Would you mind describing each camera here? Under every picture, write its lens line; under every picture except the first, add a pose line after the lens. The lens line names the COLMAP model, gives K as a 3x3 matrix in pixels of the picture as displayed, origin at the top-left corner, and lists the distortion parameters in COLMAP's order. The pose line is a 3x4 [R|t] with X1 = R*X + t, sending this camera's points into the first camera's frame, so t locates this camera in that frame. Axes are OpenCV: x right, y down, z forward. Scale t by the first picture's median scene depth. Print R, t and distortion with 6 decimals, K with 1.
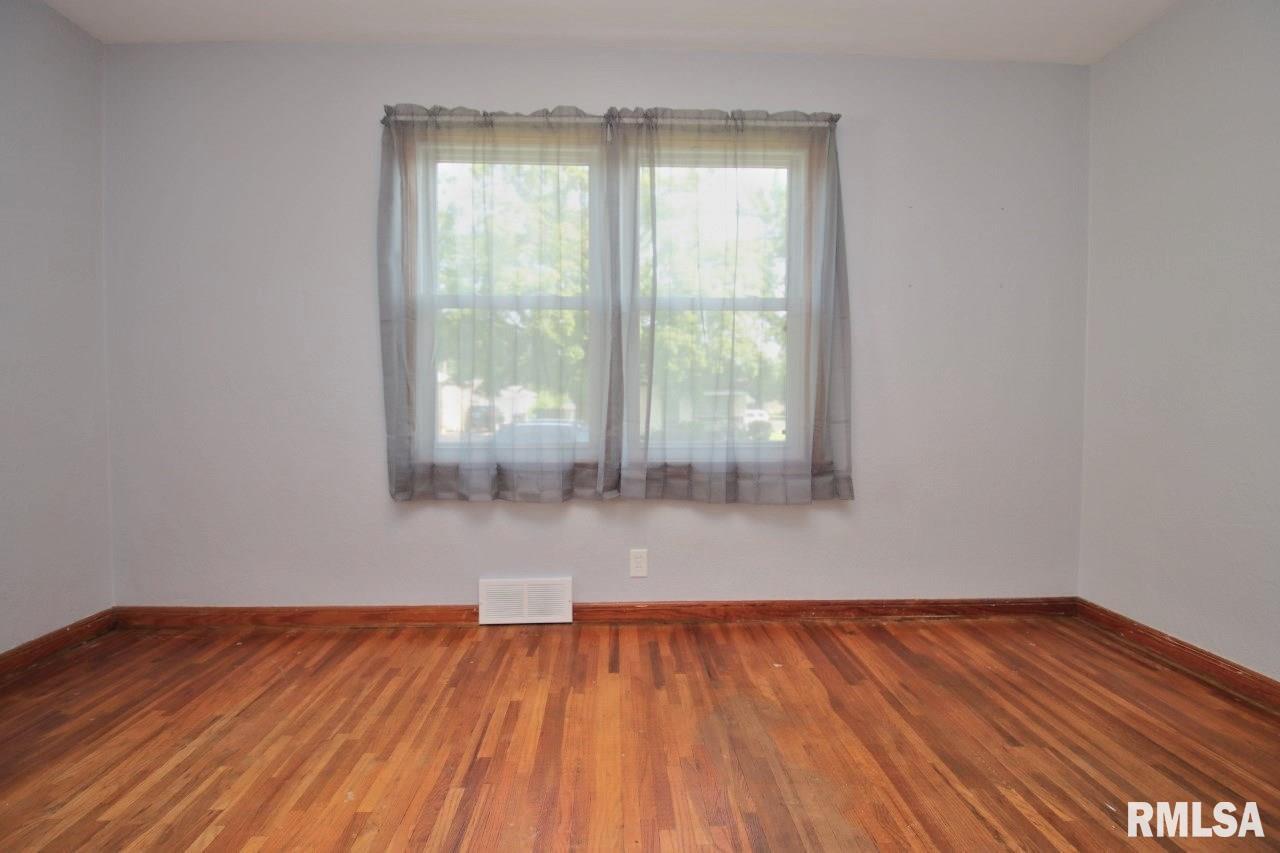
lens RADIAL K [[600.6, 0, 639.3], [0, 600.6, 416.0], [0, 0, 1]] dist [0.025997, -0.032160]
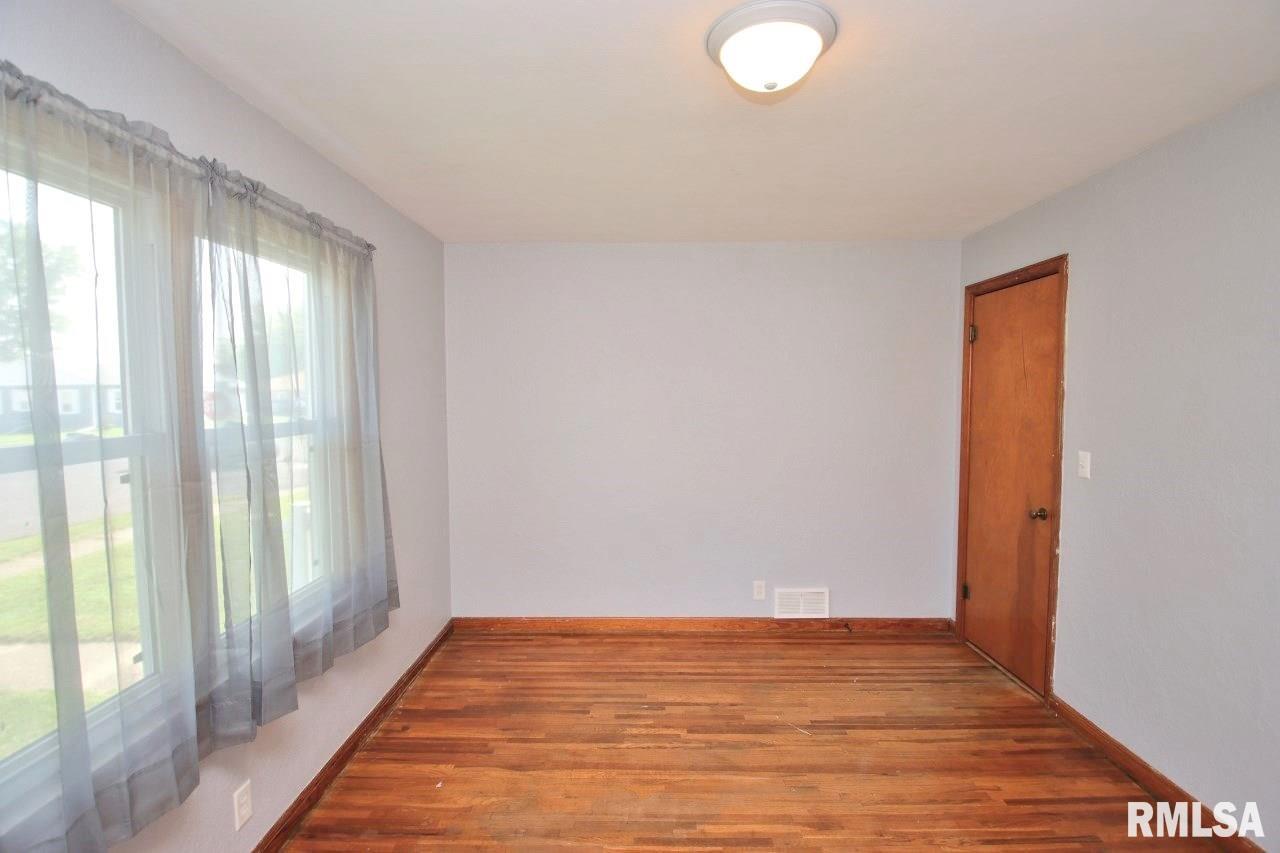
lens RADIAL K [[600.6, 0, 639.3], [0, 600.6, 416.0], [0, 0, 1]] dist [0.025997, -0.032160]
pose [[0.050891, -0.049239, 0.997490, -0.703395], [0.024047, 0.998555, 0.048065, -0.252485], [-0.998415, 0.021541, 0.052001, 0.512839]]
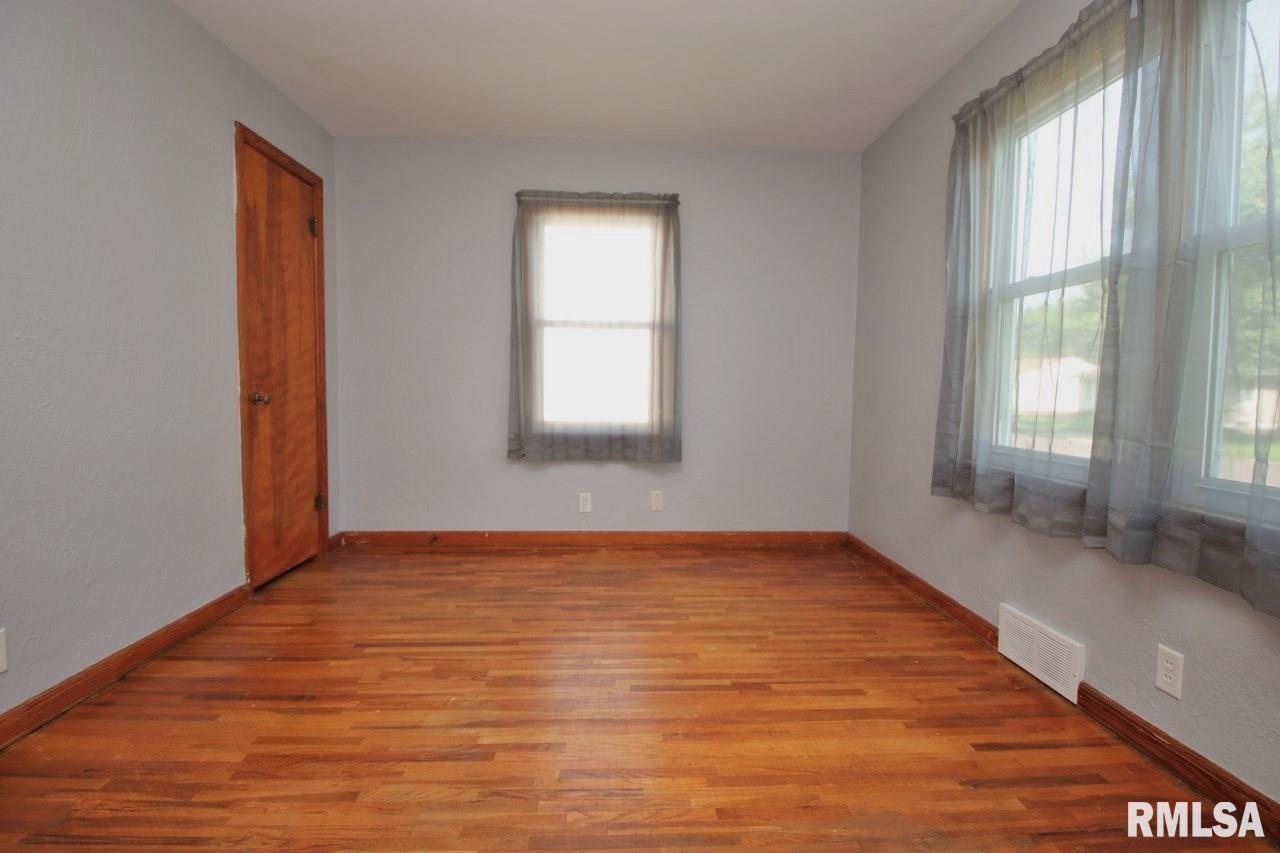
lens RADIAL K [[600.1, 0, 637.8], [0, 600.1, 409.6], [0, 0, 1]] dist [0.028482, -0.032264]
pose [[-0.003136, 0.038289, -0.999262, 0.636535], [-0.037631, 0.998554, 0.038380, -0.026750], [0.999287, 0.037724, -0.001690, 0.470777]]
